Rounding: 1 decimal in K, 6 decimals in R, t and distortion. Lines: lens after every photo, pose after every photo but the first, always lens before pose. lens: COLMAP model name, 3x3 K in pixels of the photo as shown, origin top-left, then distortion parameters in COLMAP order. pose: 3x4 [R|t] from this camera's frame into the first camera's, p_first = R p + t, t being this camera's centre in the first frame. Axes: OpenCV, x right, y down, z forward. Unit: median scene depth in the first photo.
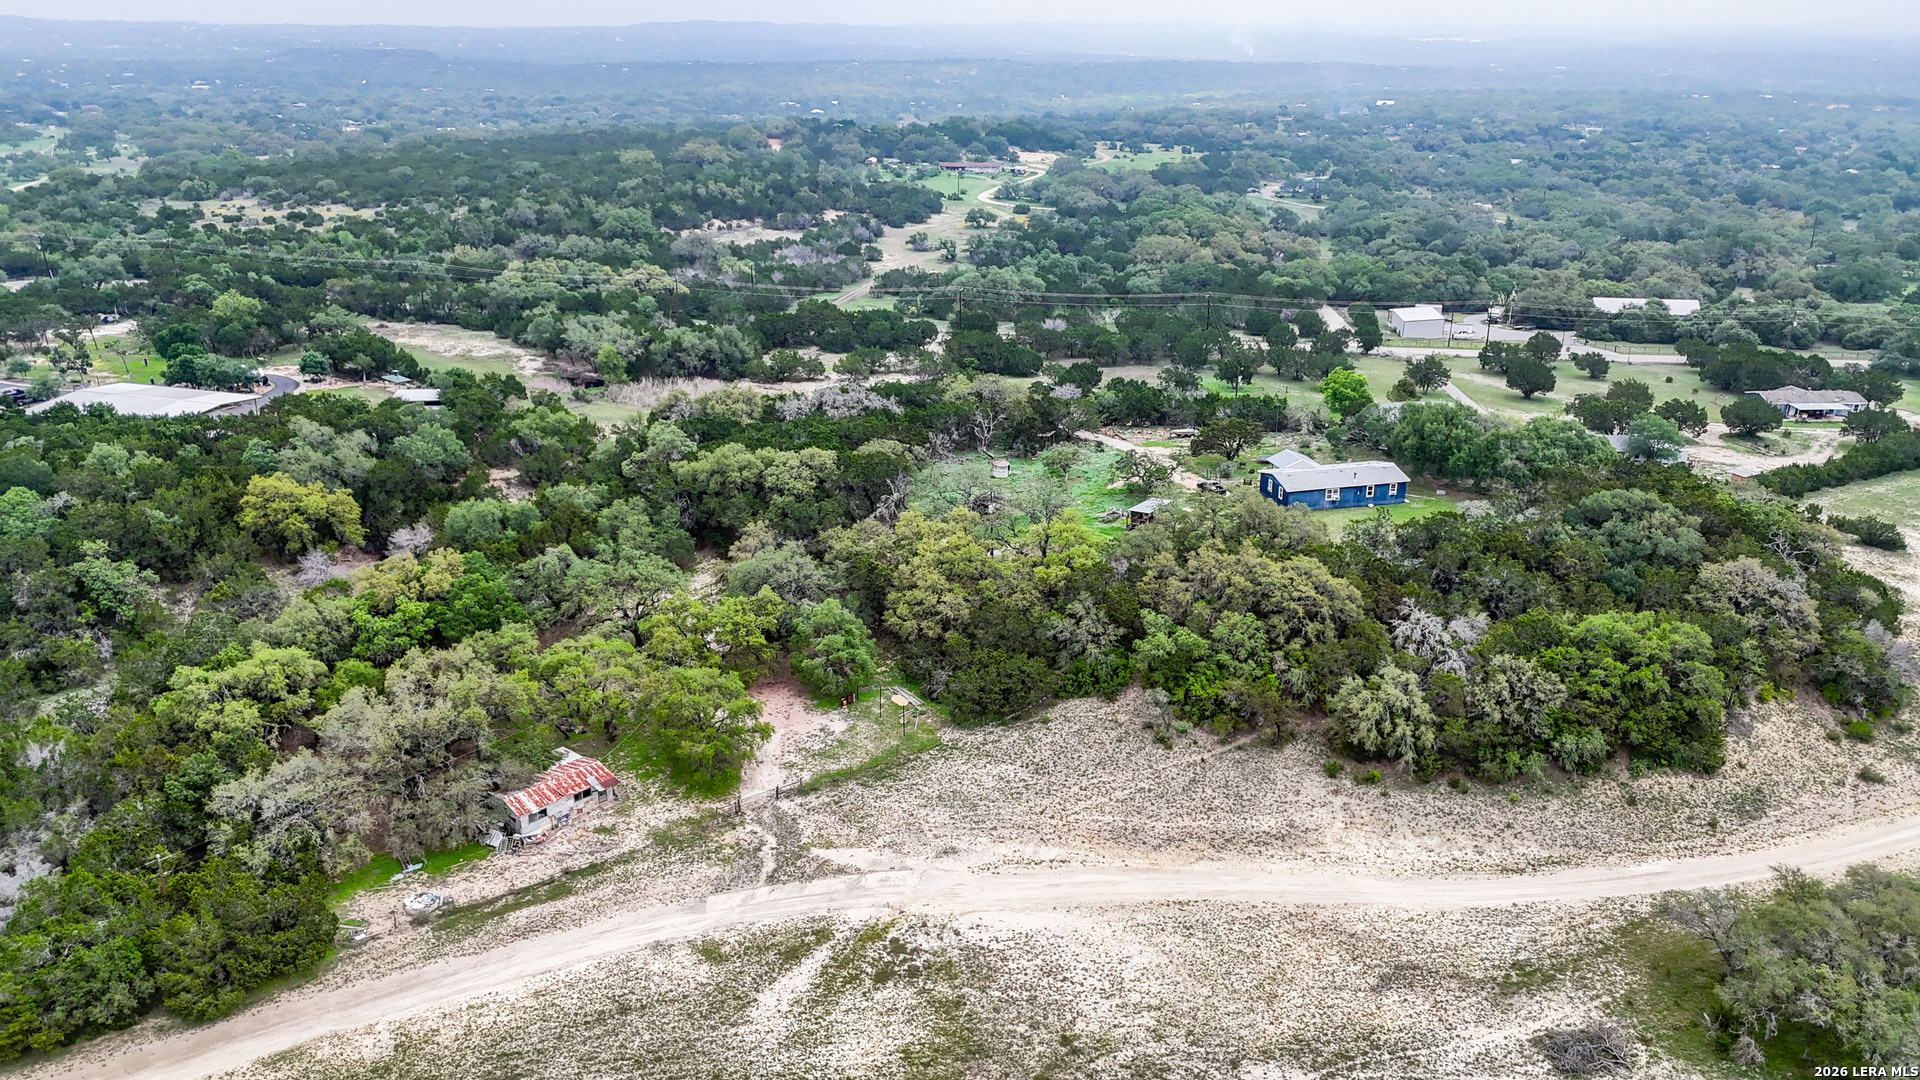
lens RADIAL K [[1409.0, 0, 960.3], [0, 1409.0, 534.2], [0, 0, 1]] dist [0.070763, -0.063974]
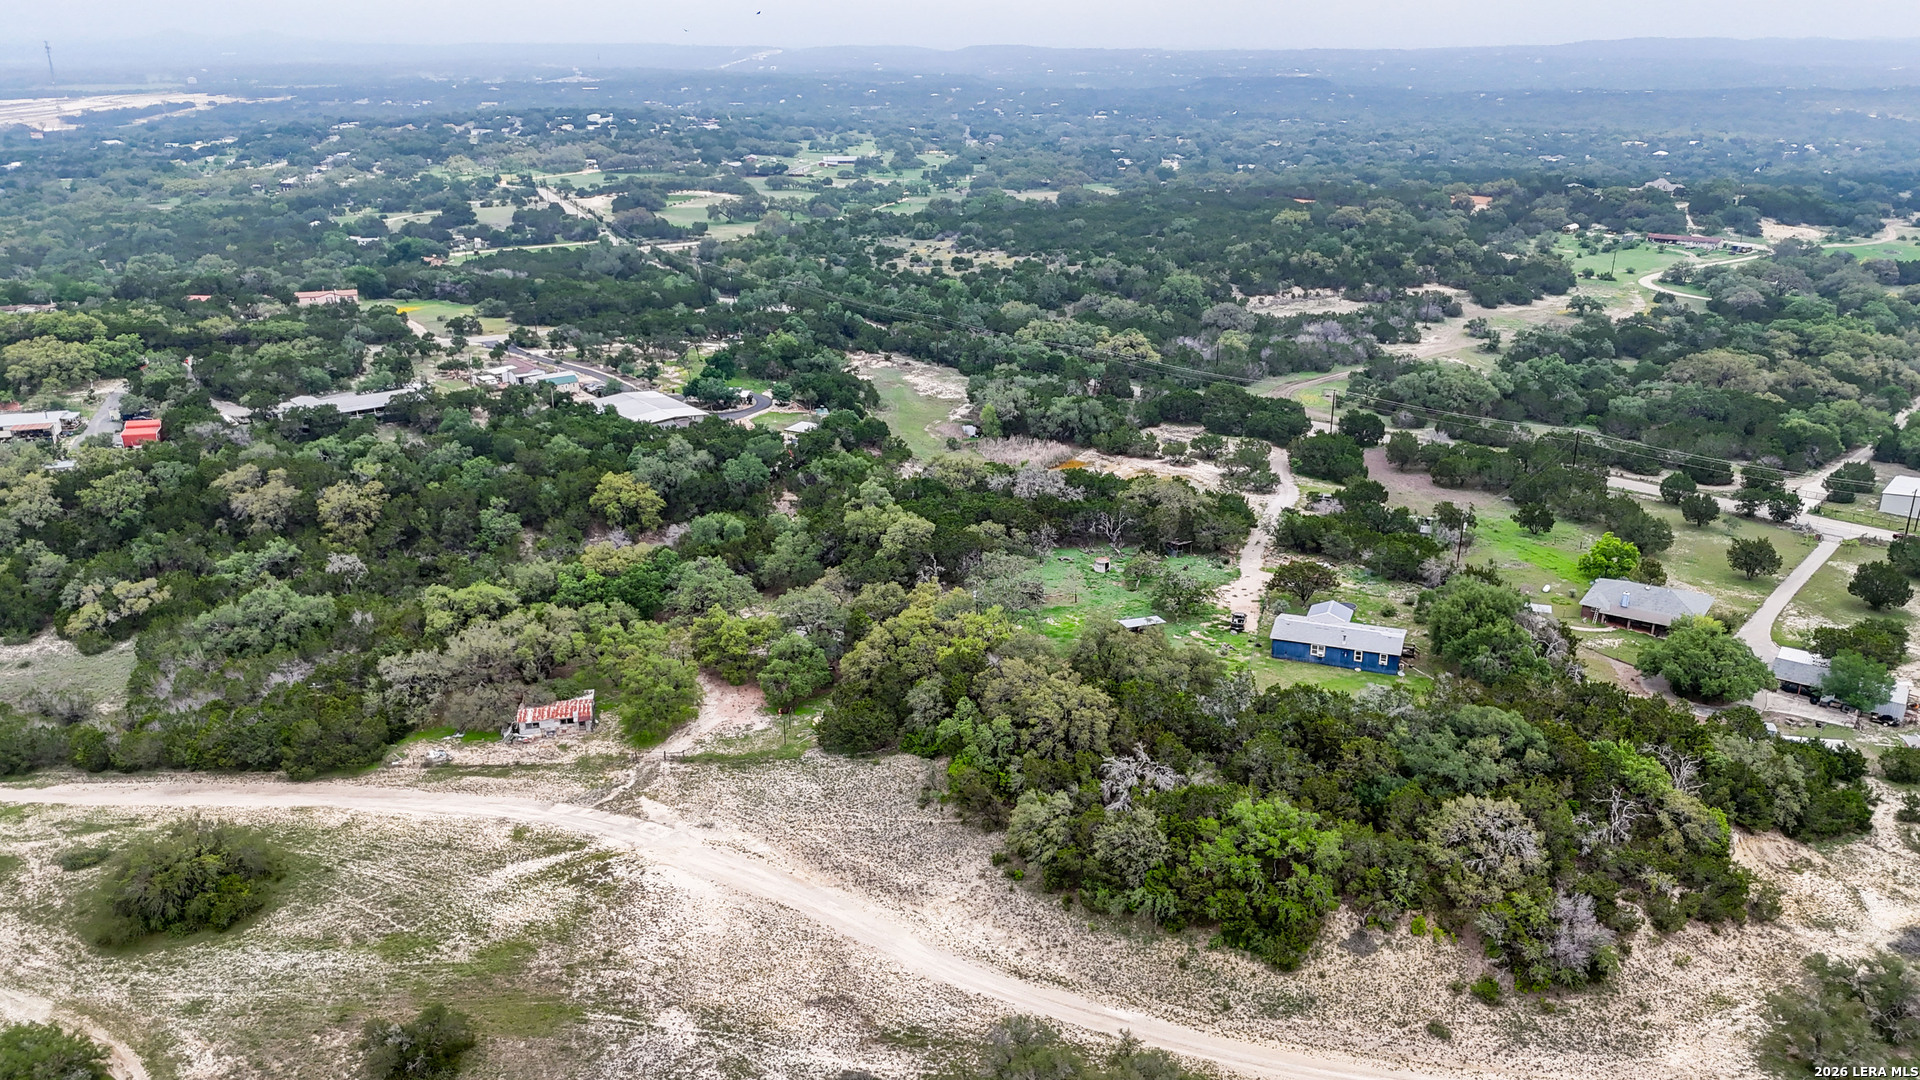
lens RADIAL K [[1409.0, 0, 959.5], [0, 1409.0, 534.5], [0, 0, 1]] dist [0.070763, -0.063974]
pose [[0.819864, 0.183464, -0.542369, 0.872449], [-0.188968, 0.980898, 0.046151, -0.161274], [0.540476, 0.064653, 0.838872, -0.044864]]
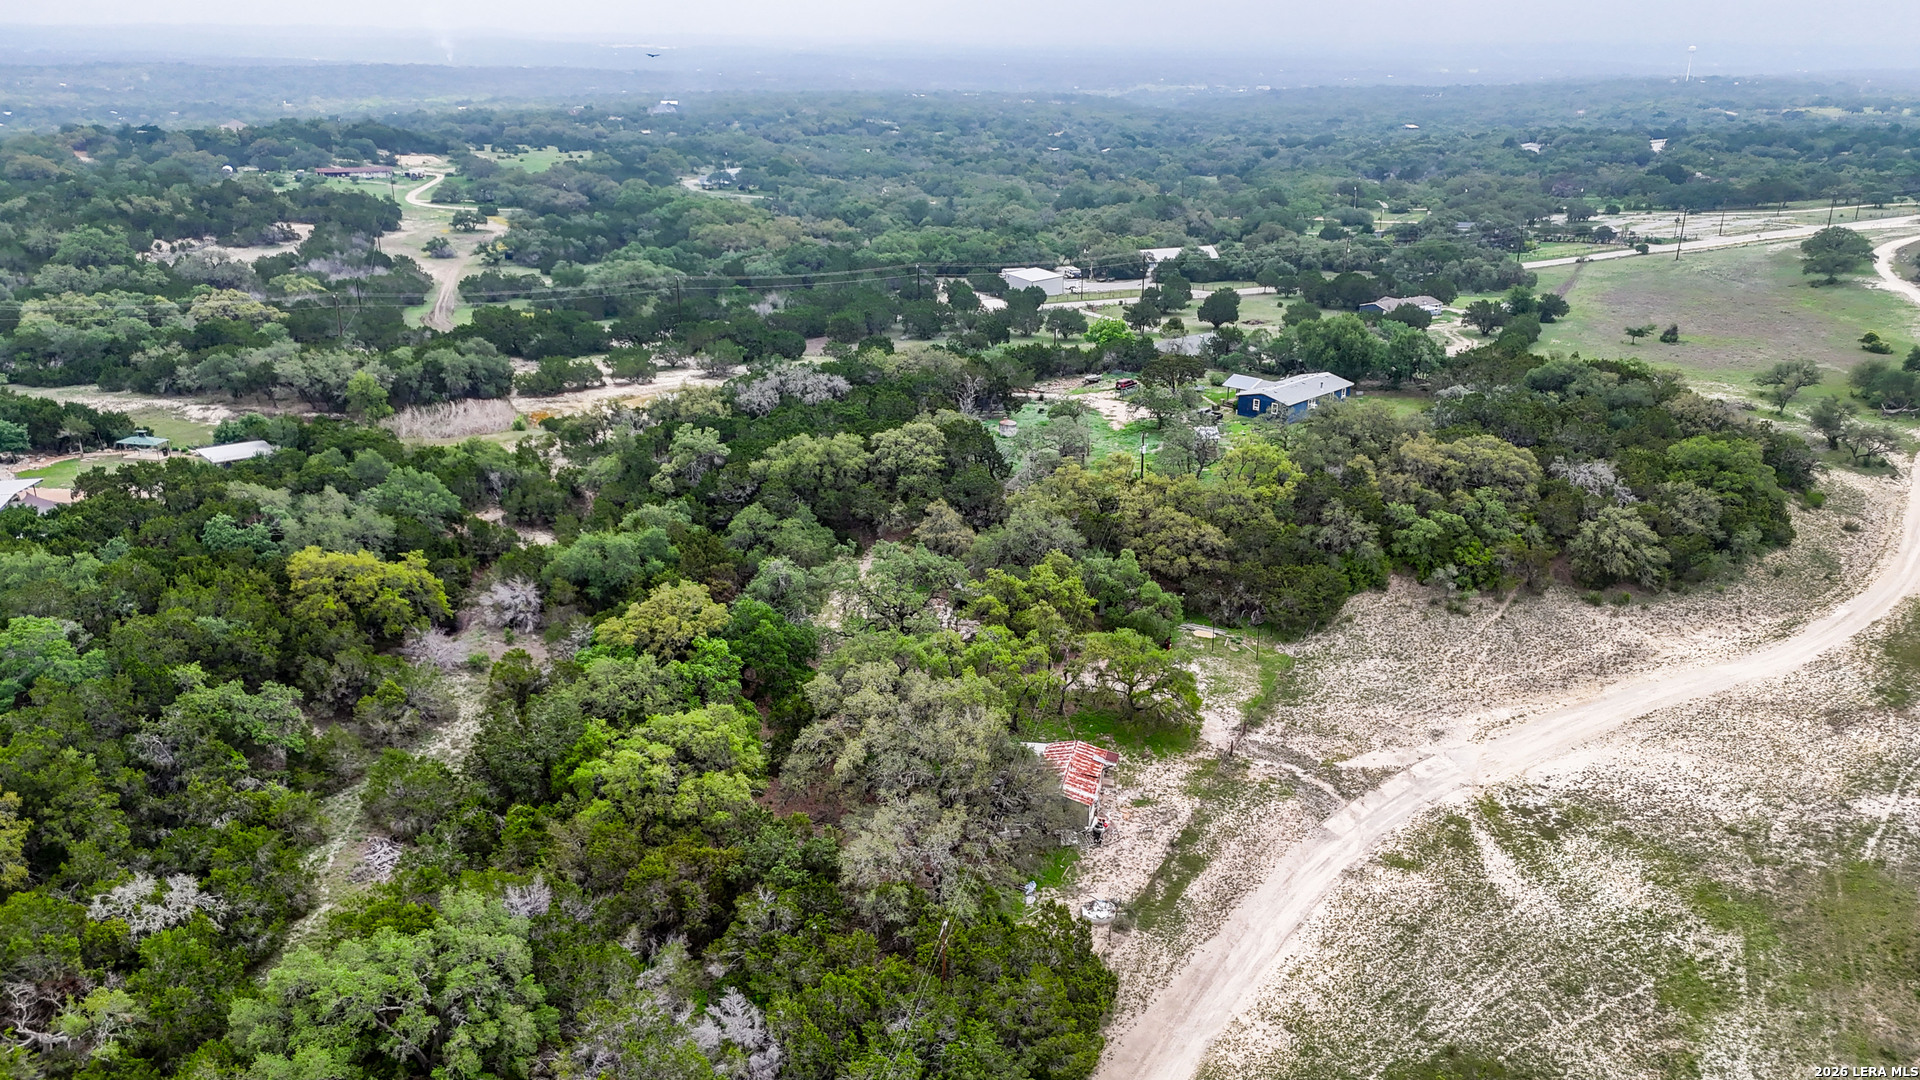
lens RADIAL K [[1409.0, 0, 959.8], [0, 1409.0, 543.9], [0, 0, 1]] dist [0.070763, -0.063974]
pose [[0.858167, -0.173980, 0.482992, -0.794574], [0.173245, 0.983778, 0.046553, -0.028734], [-0.483256, 0.043726, 0.874386, 0.223139]]
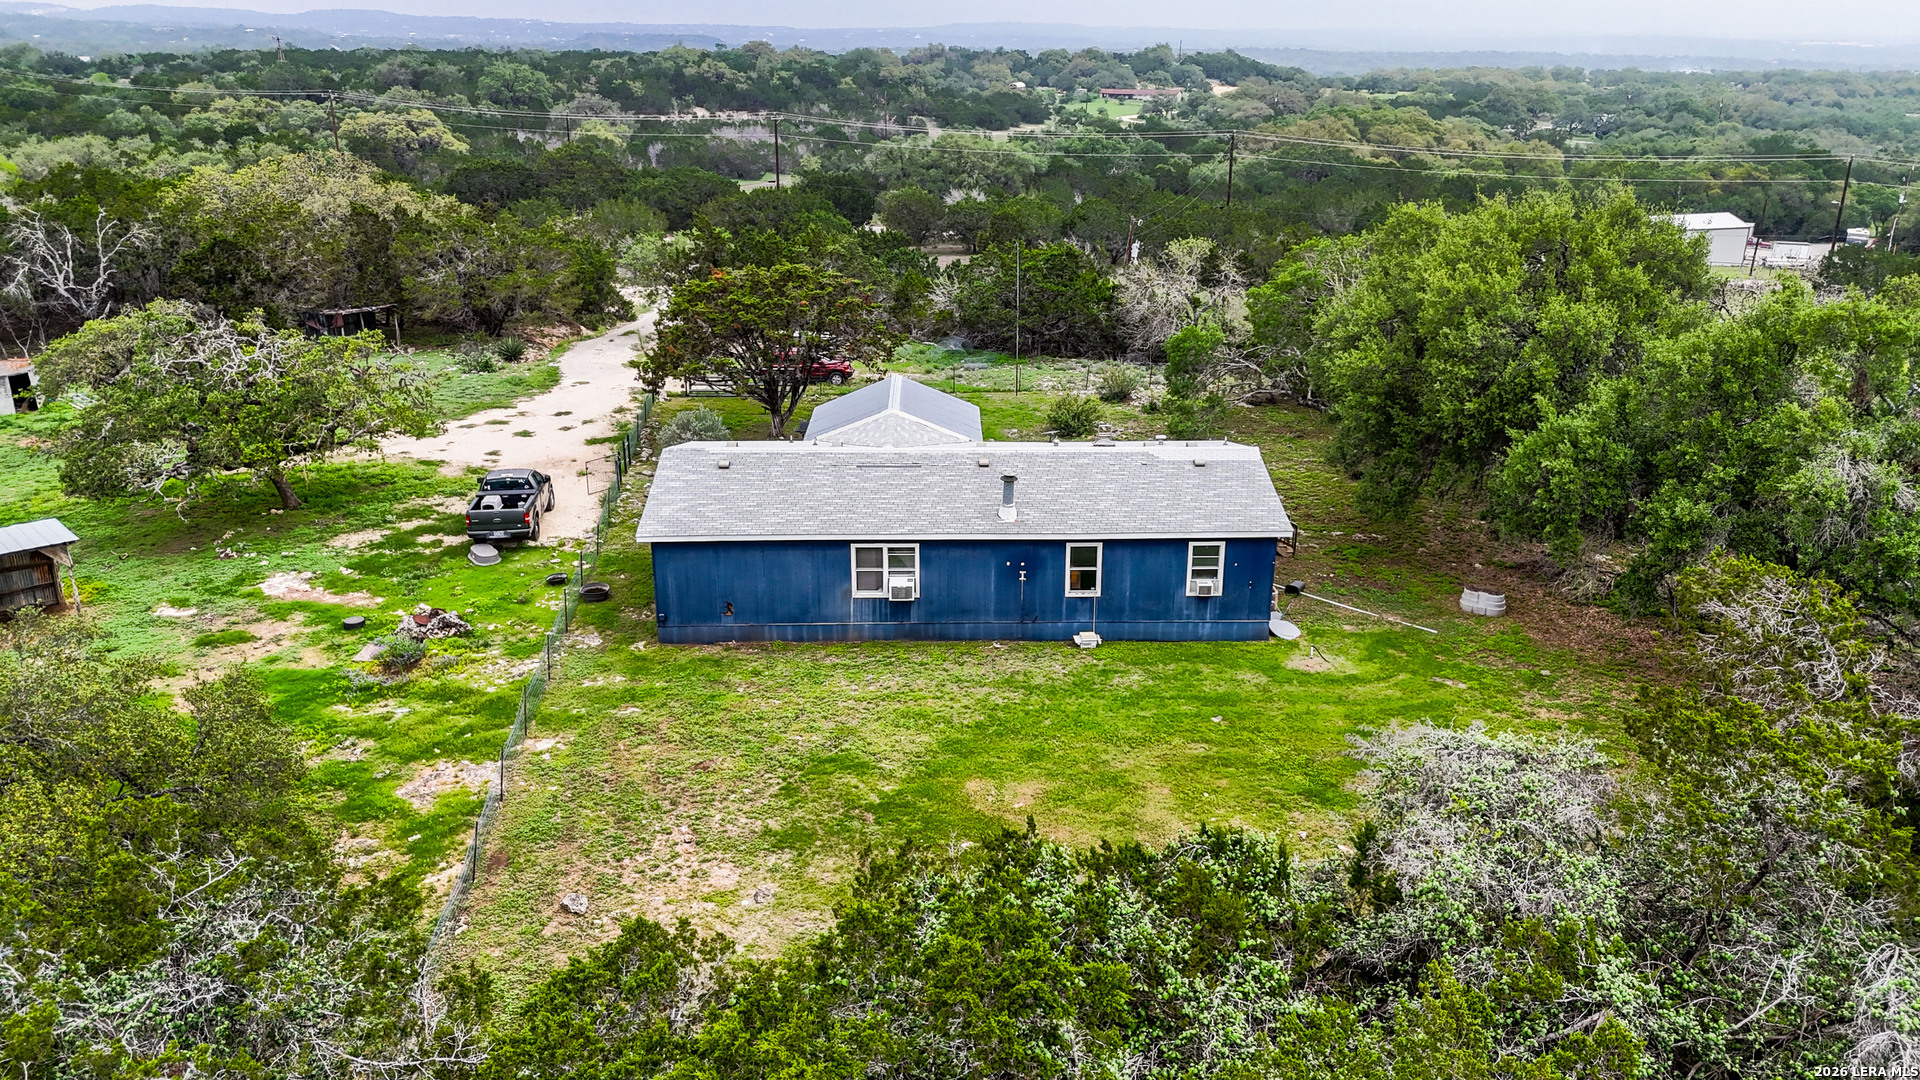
lens RADIAL K [[1409.0, 0, 969.3], [0, 1409.0, 556.4], [0, 0, 1]] dist [0.070763, -0.063974]
pose [[0.979165, 0.079186, -0.186991, 0.455718], [-0.077769, 0.996860, 0.014913, -0.049918], [0.187584, -0.000060, 0.982249, 1.167878]]
